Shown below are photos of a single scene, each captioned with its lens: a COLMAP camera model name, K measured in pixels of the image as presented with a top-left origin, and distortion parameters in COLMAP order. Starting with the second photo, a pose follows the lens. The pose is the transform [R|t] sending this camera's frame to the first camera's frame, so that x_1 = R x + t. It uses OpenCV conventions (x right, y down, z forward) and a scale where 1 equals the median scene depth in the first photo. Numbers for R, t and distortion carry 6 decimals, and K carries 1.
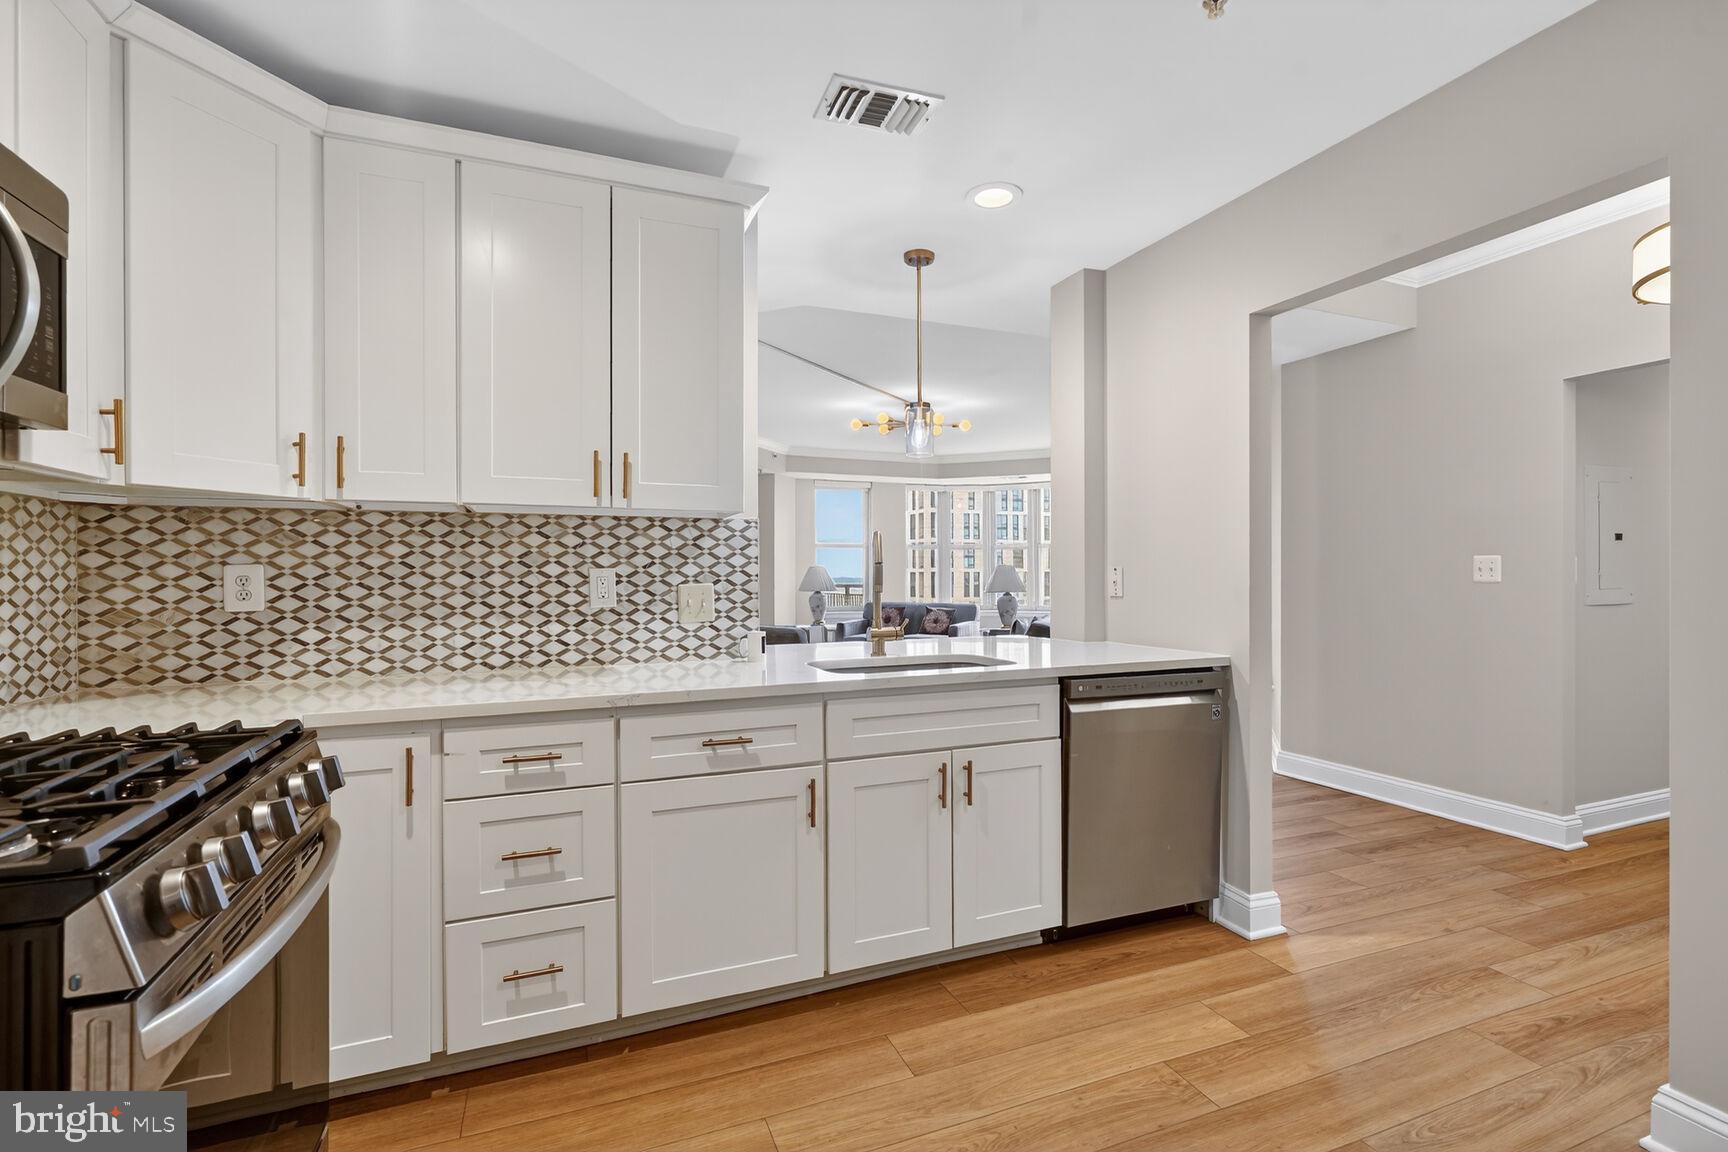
lens RADIAL K [[789.6, 0, 864.0], [0, 789.6, 576.0], [0, 0, 1]] dist [-0.002460, -0.000281]
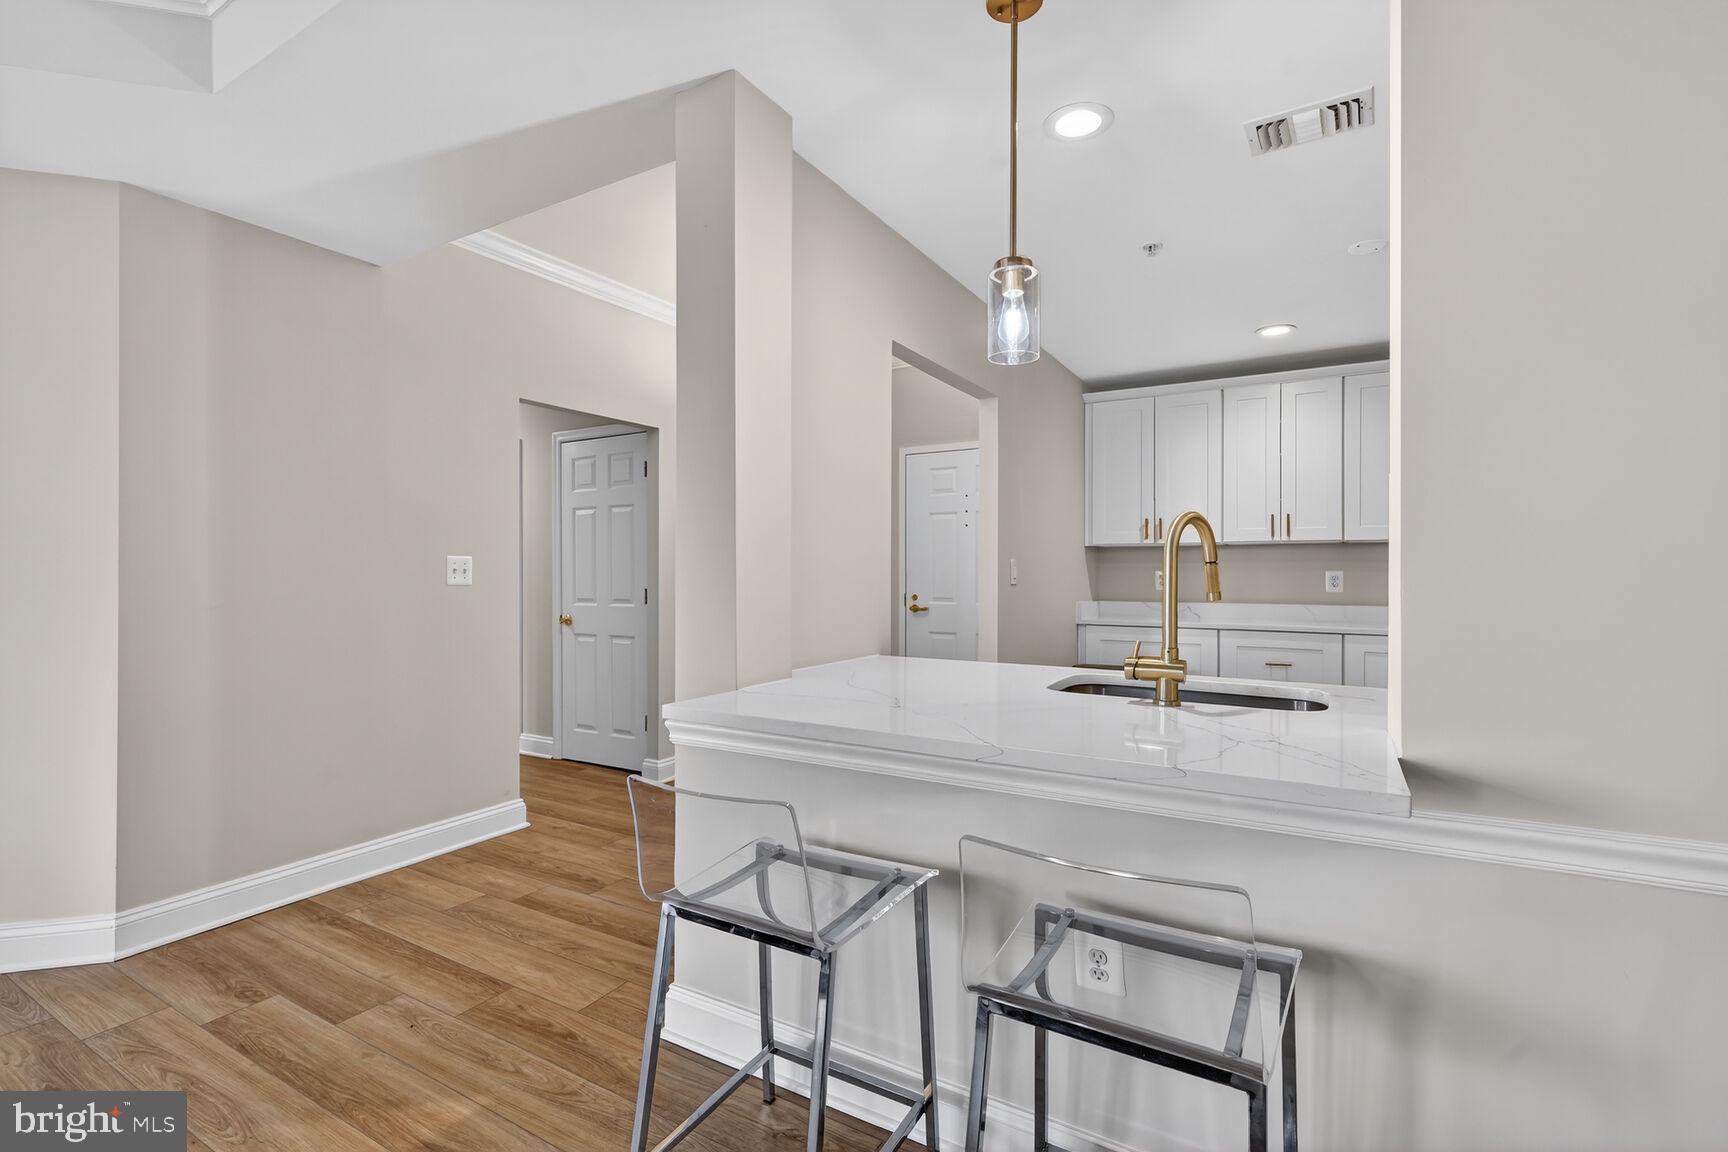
lens RADIAL K [[781.2, 0, 868.5], [0, 781.2, 571.0], [0, 0, 1]] dist [-0.001292, 0.000164]
pose [[-0.615906, 0.005214, 0.787802, -0.256420], [0.008634, 0.999963, 0.000132, -0.005442], [-0.787772, 0.006883, -0.615929, 1.242892]]
